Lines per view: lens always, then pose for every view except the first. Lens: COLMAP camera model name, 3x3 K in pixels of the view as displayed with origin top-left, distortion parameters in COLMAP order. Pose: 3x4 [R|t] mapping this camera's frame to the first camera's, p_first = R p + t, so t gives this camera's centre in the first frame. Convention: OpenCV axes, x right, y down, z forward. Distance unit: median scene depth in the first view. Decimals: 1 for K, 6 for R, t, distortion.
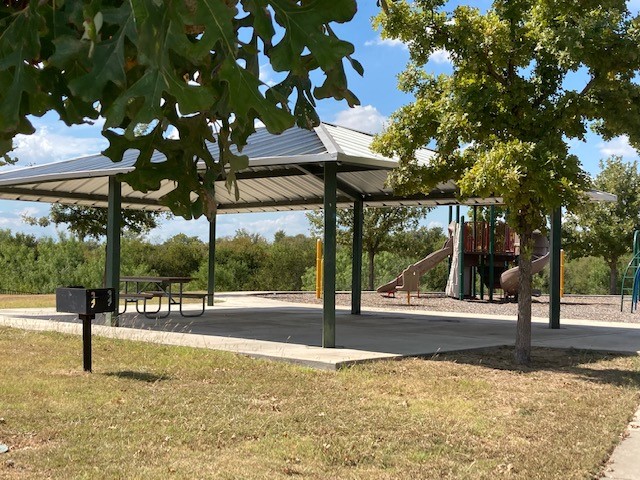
lens RADIAL K [[916.2, 0, 320.1], [0, 916.2, 240.5], [0, 0, 1]] dist [0.184487, 0.000000]
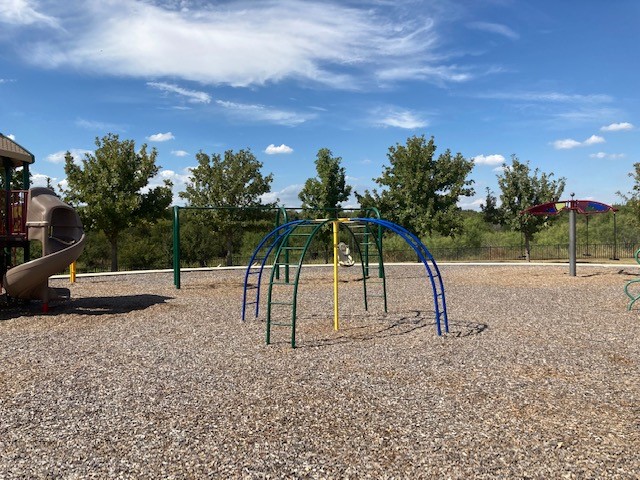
lens RADIAL K [[515.0, 0, 319.7], [0, 515.0, 234.3], [0, 0, 1]] dist [0.026501, -0.042198]
pose [[0.707431, -0.027698, 0.706239, 0.075588], [0.001374, 0.999284, 0.037814, -0.001305], [-0.706781, -0.025781, 0.706963, 0.454701]]
